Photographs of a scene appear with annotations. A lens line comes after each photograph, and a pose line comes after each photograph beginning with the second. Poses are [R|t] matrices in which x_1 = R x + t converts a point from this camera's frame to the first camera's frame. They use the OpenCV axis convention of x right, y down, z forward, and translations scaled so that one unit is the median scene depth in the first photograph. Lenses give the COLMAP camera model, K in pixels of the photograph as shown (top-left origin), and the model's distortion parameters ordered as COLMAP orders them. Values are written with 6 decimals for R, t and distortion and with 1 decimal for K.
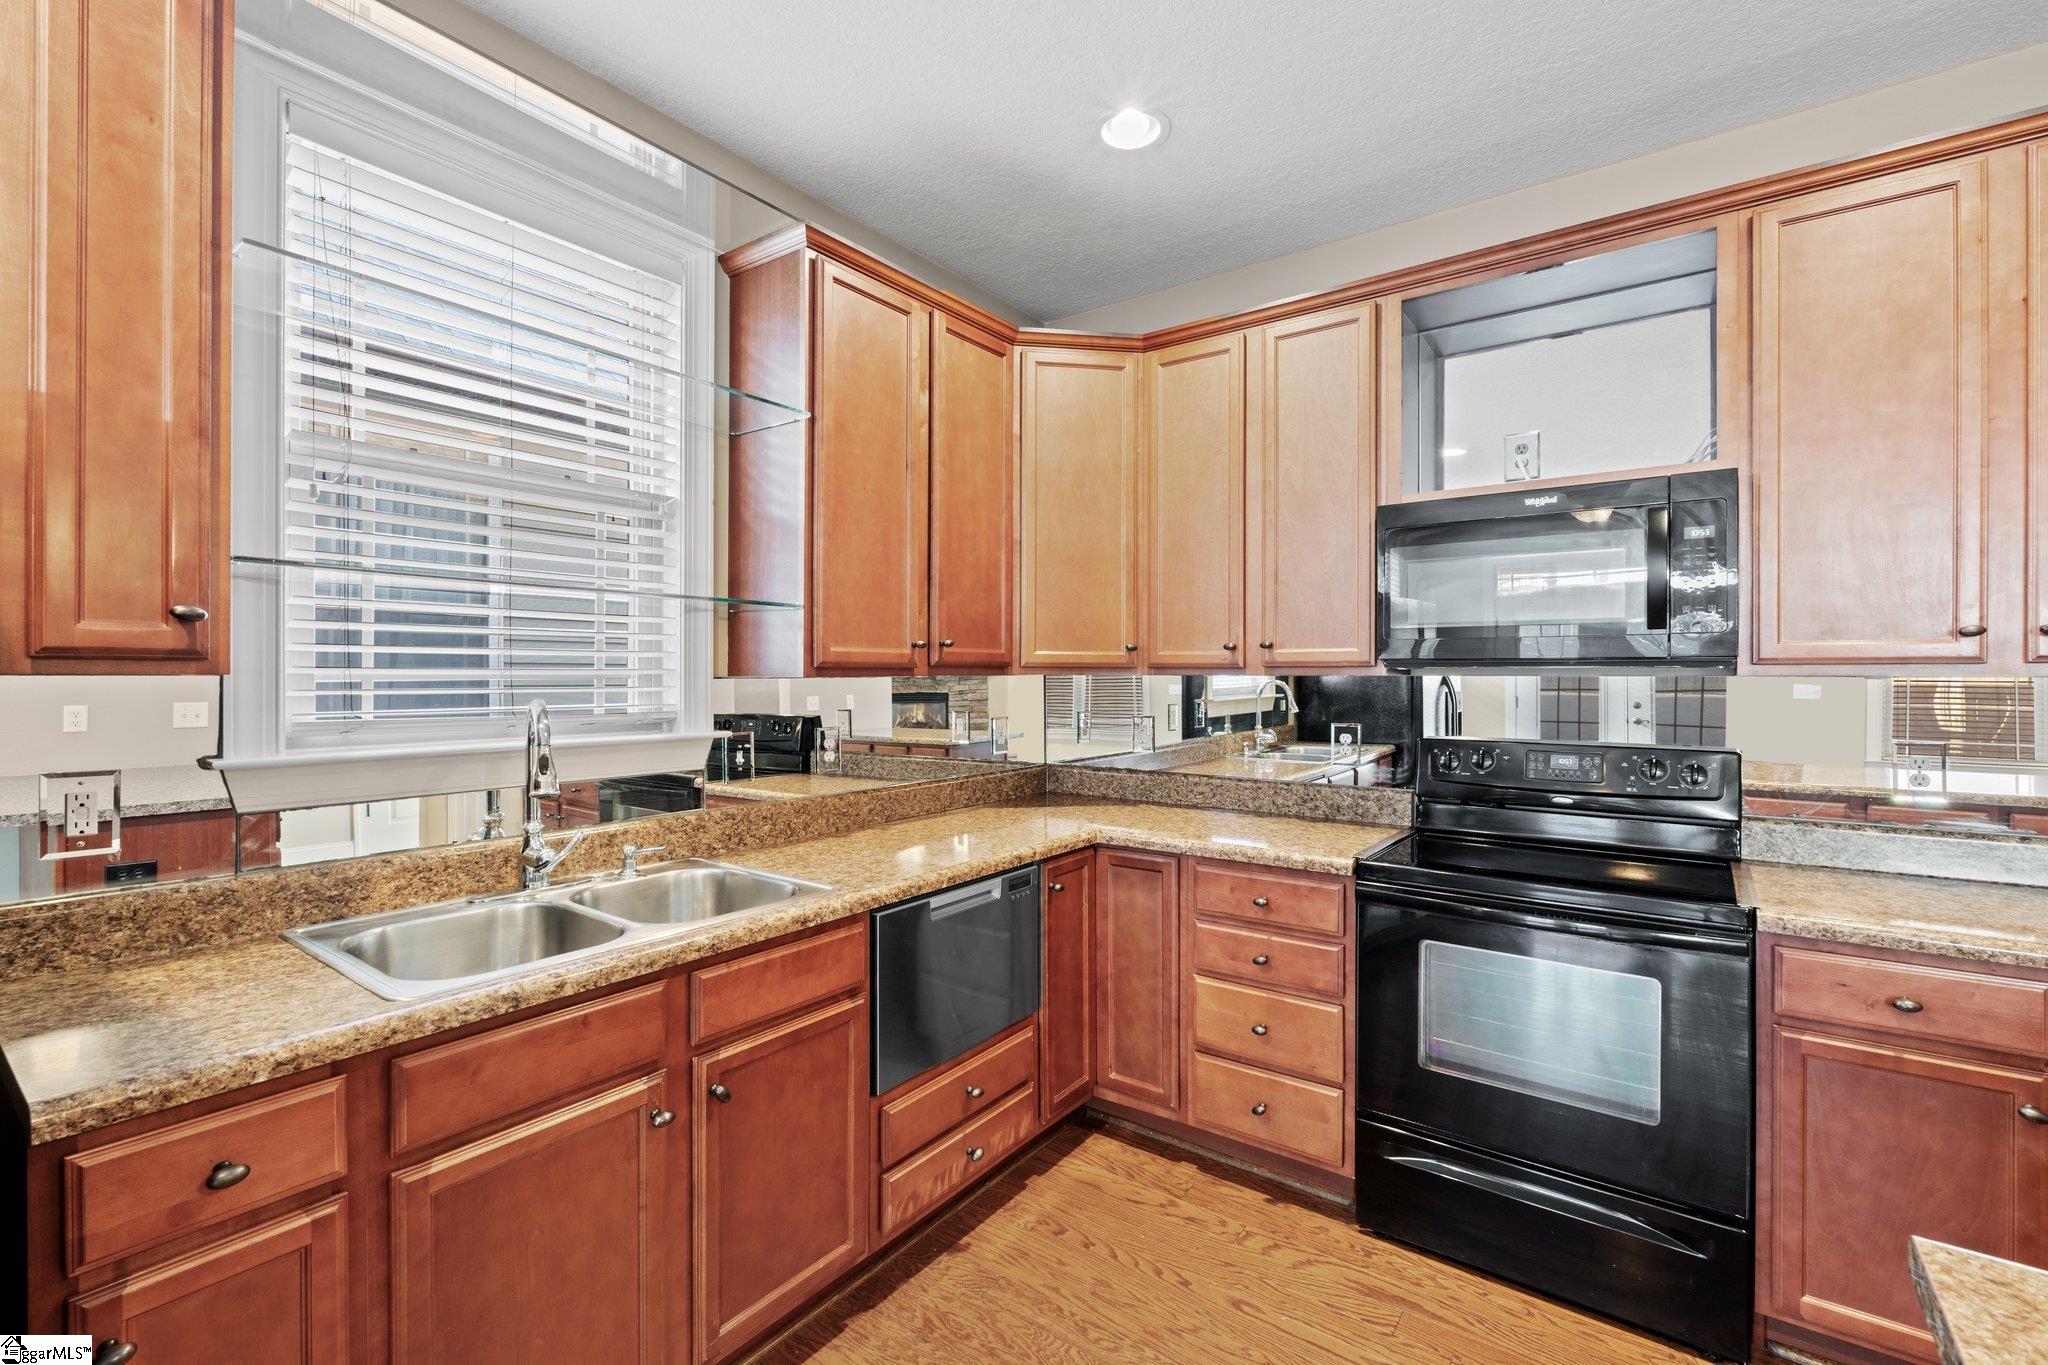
lens RADIAL K [[895.2, 0, 1025.7], [0, 895.2, 675.0], [0, 0, 1]] dist [-0.006484, 0.000370]
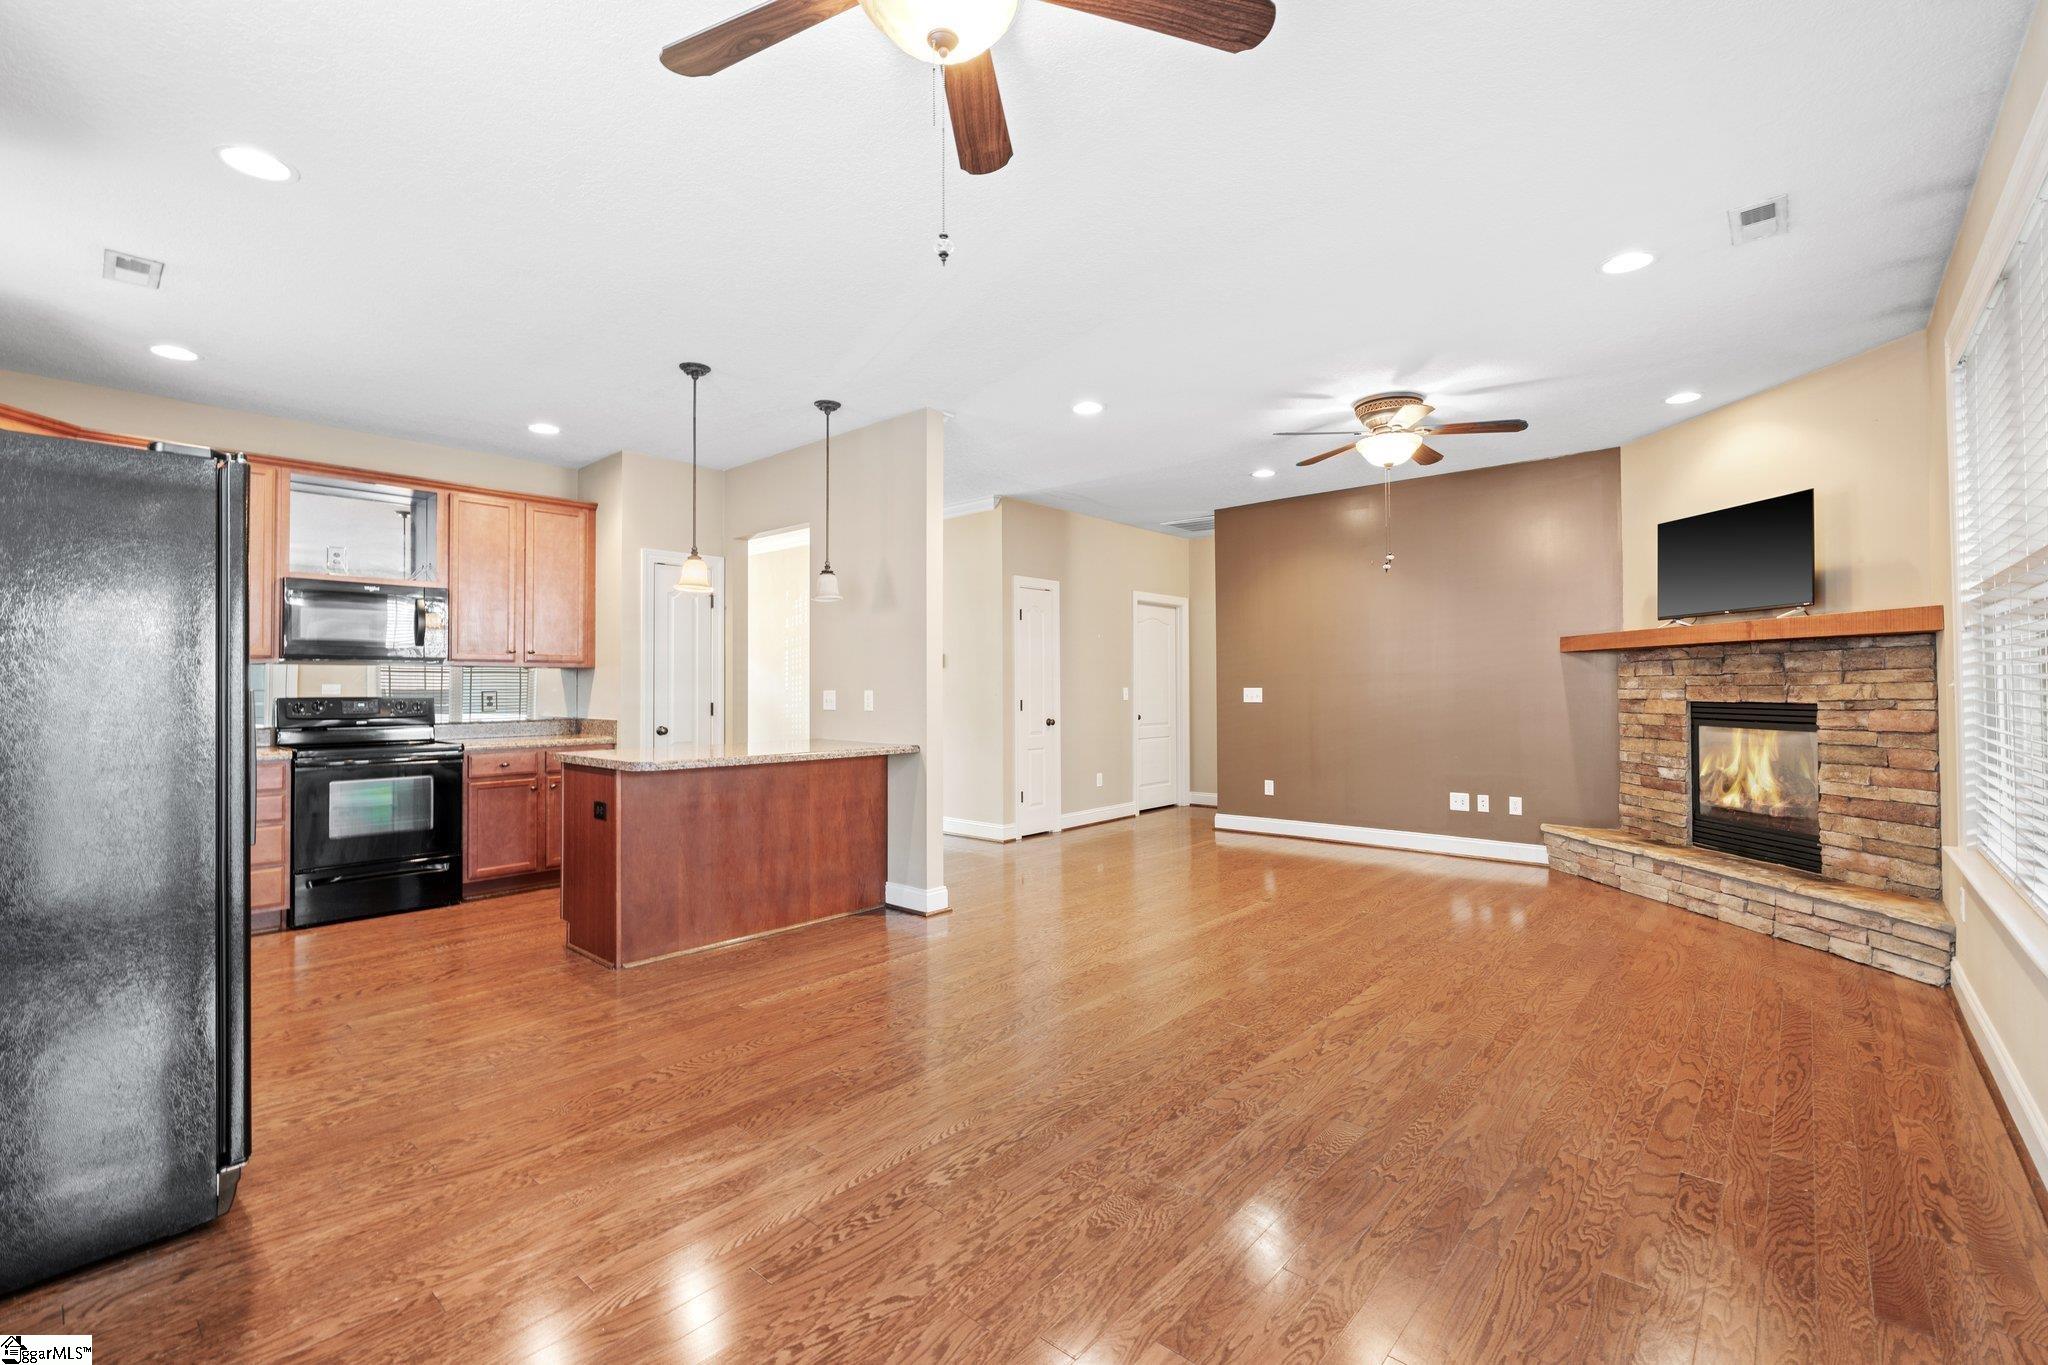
lens RADIAL K [[895.2, 0, 1027.7], [0, 895.2, 673.0], [0, 0, 1]] dist [-0.006484, 0.000370]
pose [[0.088074, 0.015507, 0.995993, -1.512175], [0.006740, 0.999847, -0.016163, 0.070103], [-0.996091, 0.008137, 0.087956, -0.861743]]
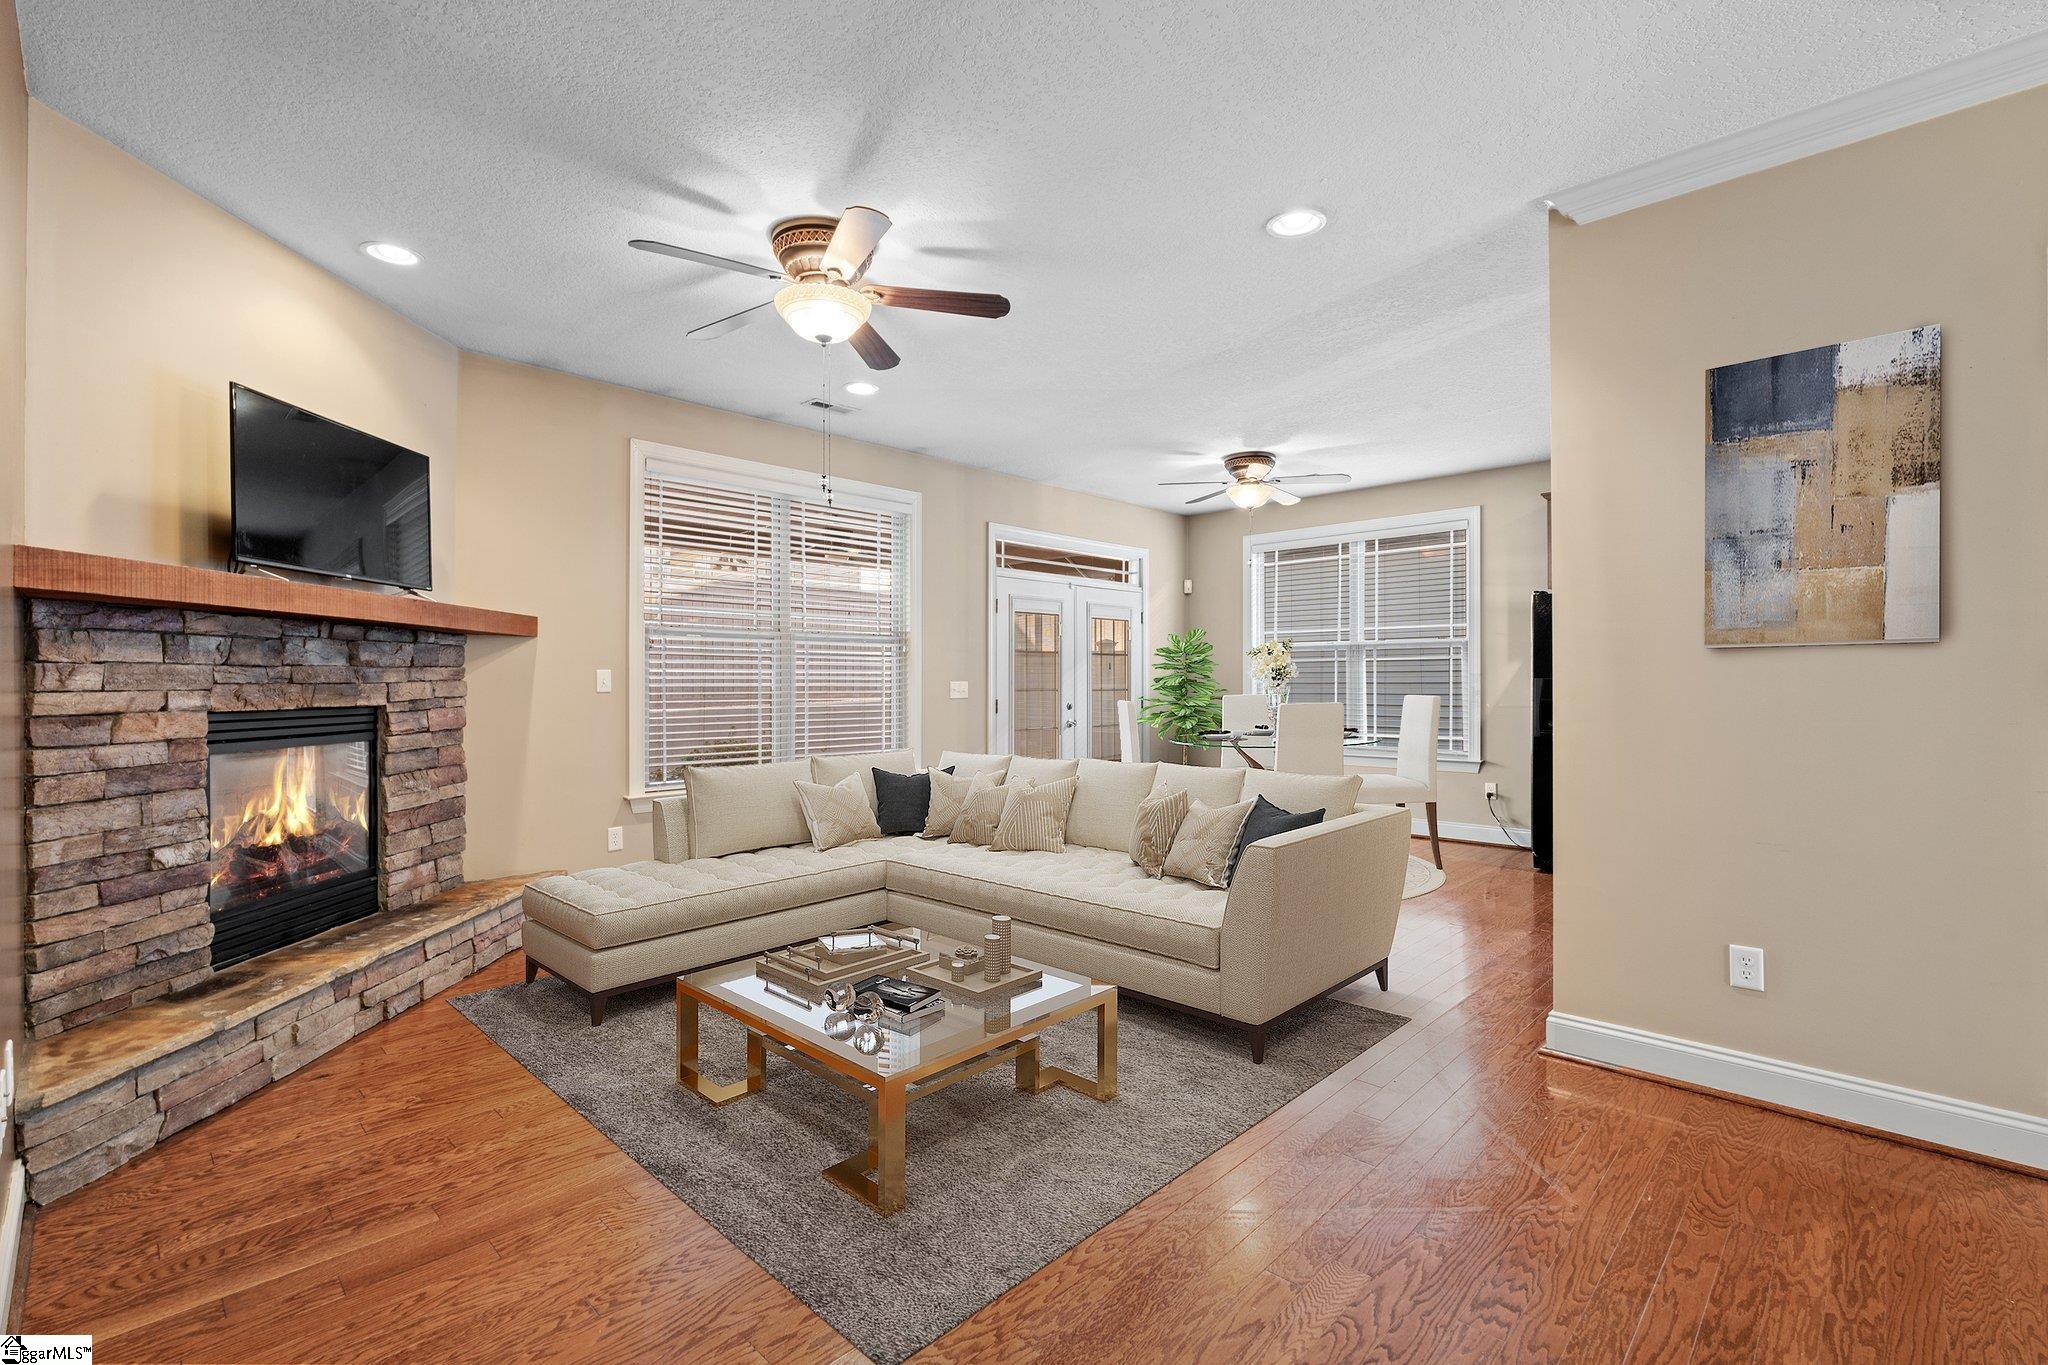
lens RADIAL K [[895.2, 0, 1017.3], [0, 895.2, 681.9], [0, 0, 1]] dist [-0.006484, 0.000370]
pose [[-0.141732, 0.000073, -0.989905, 2.030482], [0.001109, 0.999999, -0.000085, 0.076242], [0.989904, -0.001110, -0.141732, -1.048083]]
